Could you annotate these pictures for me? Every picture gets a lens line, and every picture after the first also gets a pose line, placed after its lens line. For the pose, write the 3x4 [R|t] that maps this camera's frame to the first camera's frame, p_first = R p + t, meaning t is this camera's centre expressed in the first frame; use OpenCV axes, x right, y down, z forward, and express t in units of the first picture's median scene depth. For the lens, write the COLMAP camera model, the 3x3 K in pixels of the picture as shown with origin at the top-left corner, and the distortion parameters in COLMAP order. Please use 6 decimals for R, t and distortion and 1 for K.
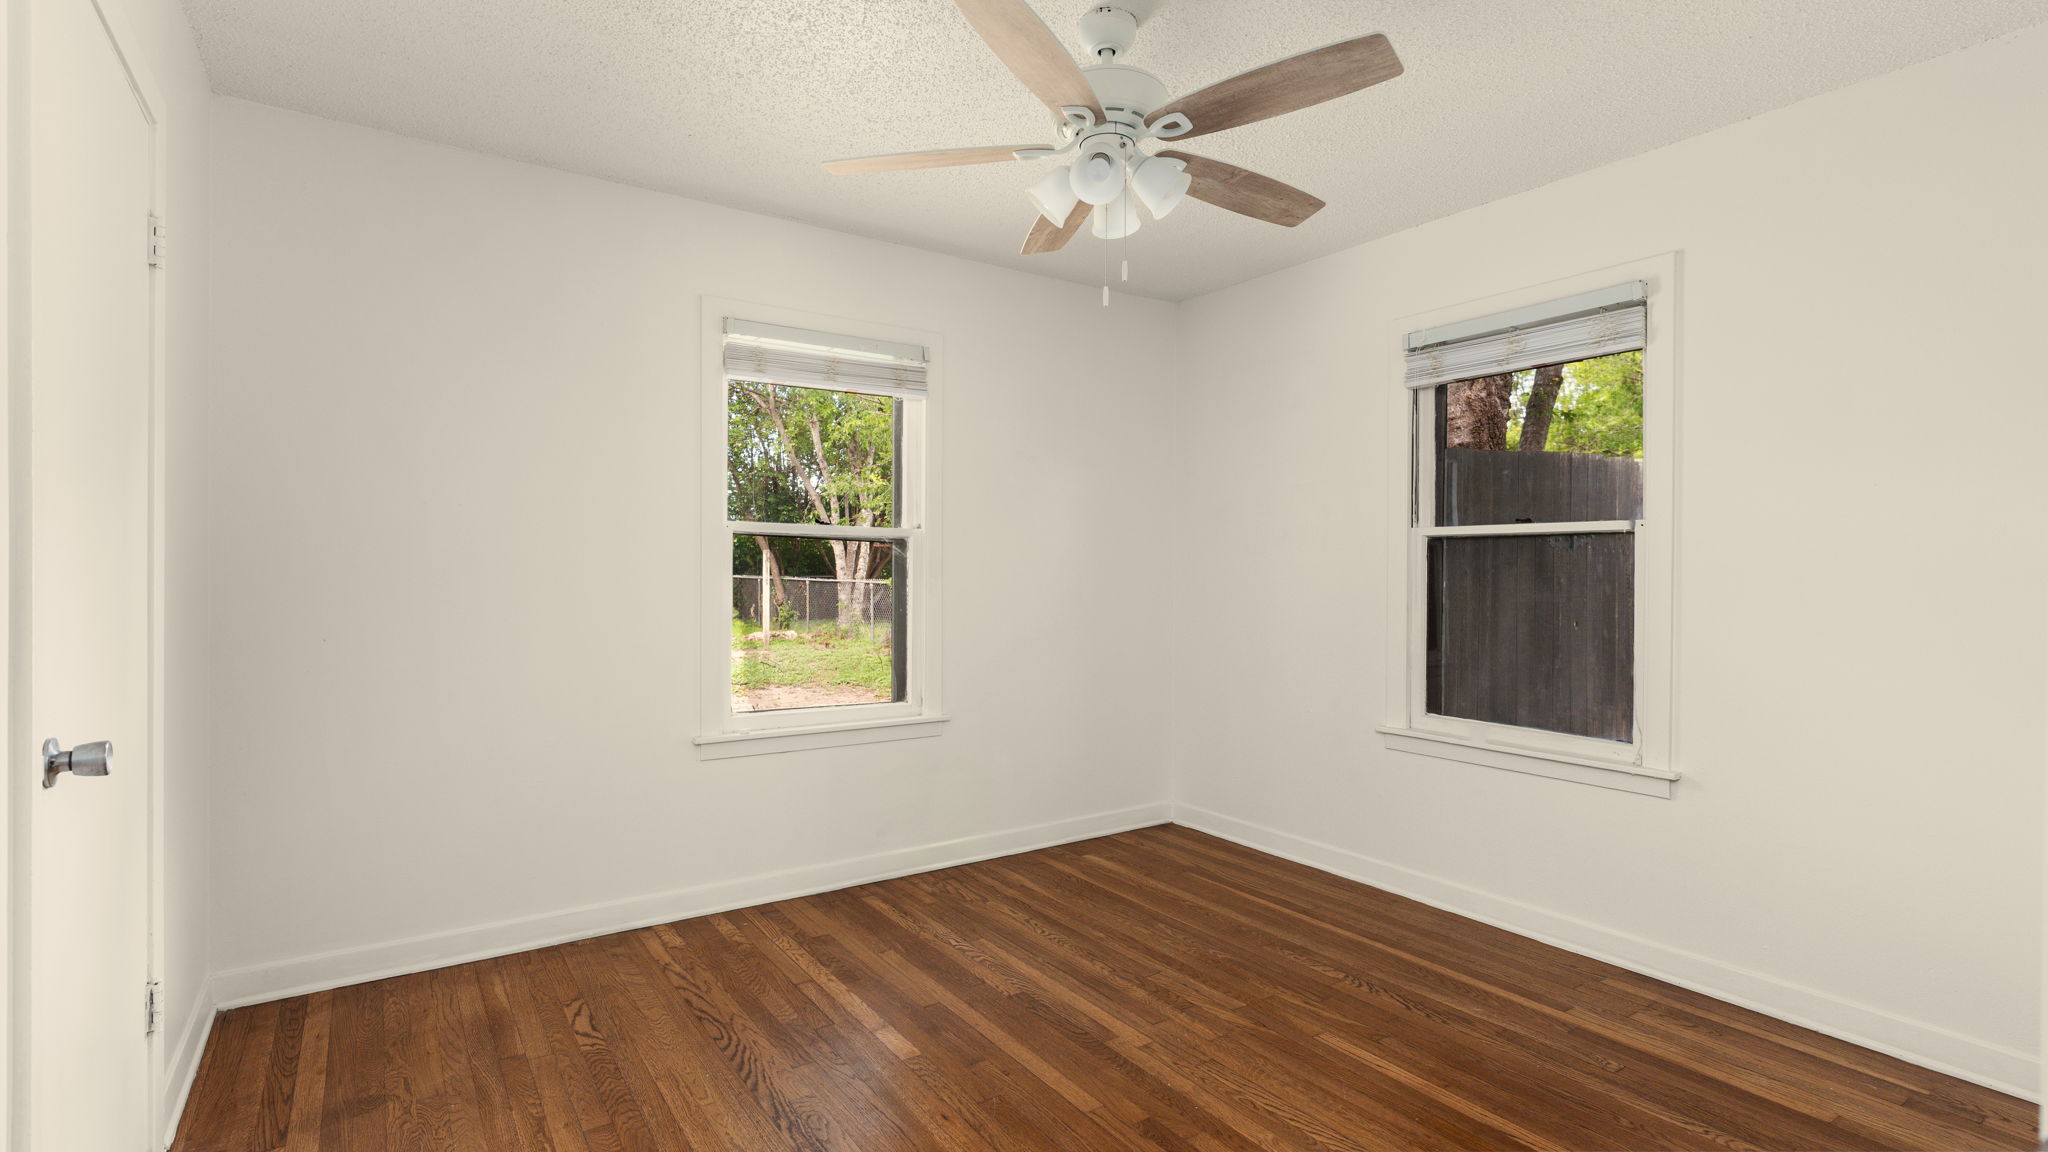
lens RADIAL K [[932.9, 0, 1015.9], [0, 932.9, 578.0], [0, 0, 1]] dist [0.001159, 0.001219]
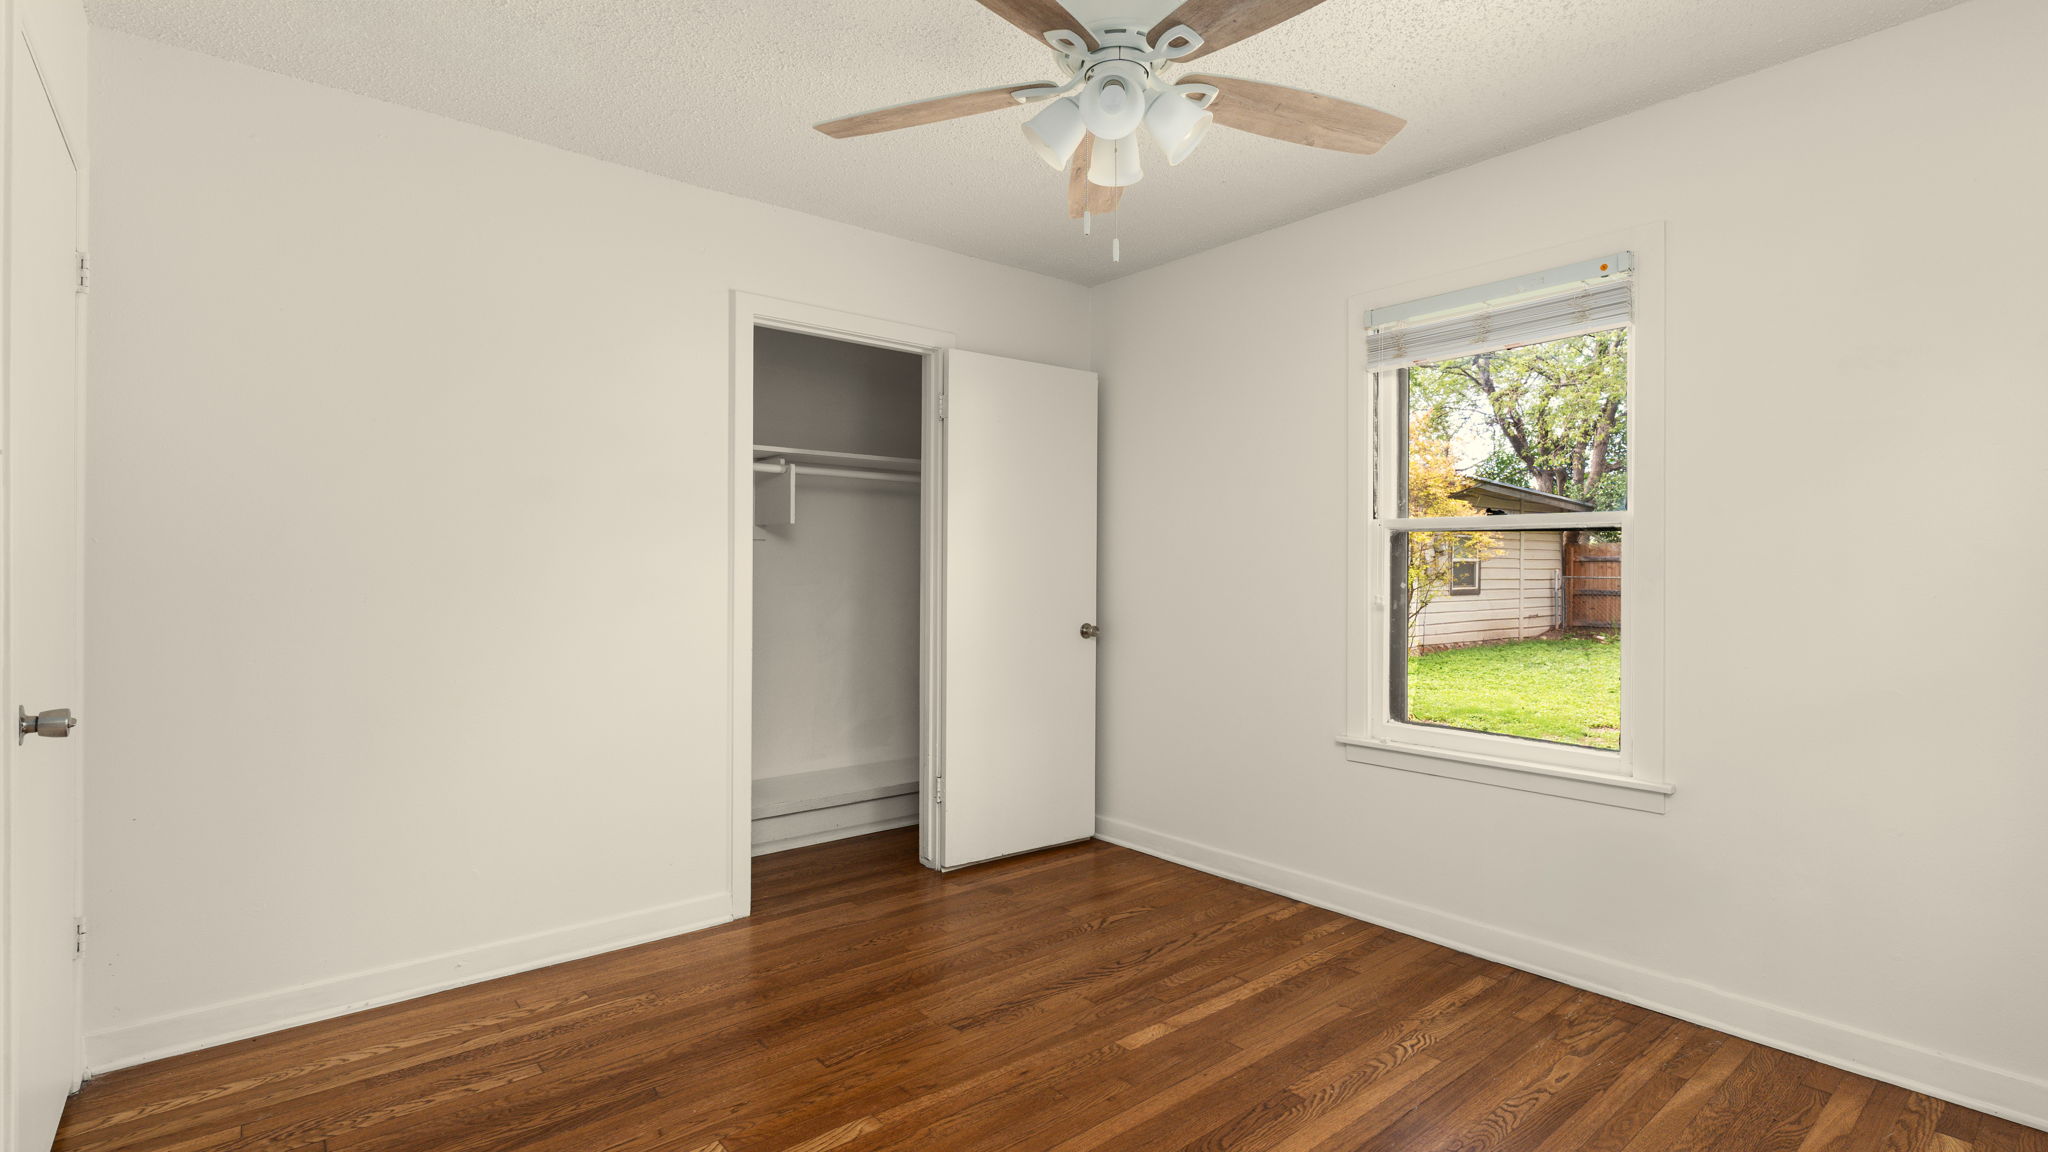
lens RADIAL K [[932.9, 0, 1016.1], [0, 932.9, 566.2], [0, 0, 1]] dist [0.001159, 0.001219]
pose [[0.118443, -0.005768, -0.992944, 0.668383], [-0.005854, 0.999962, -0.006507, -0.004460], [0.992944, 0.006584, 0.118404, 0.567629]]
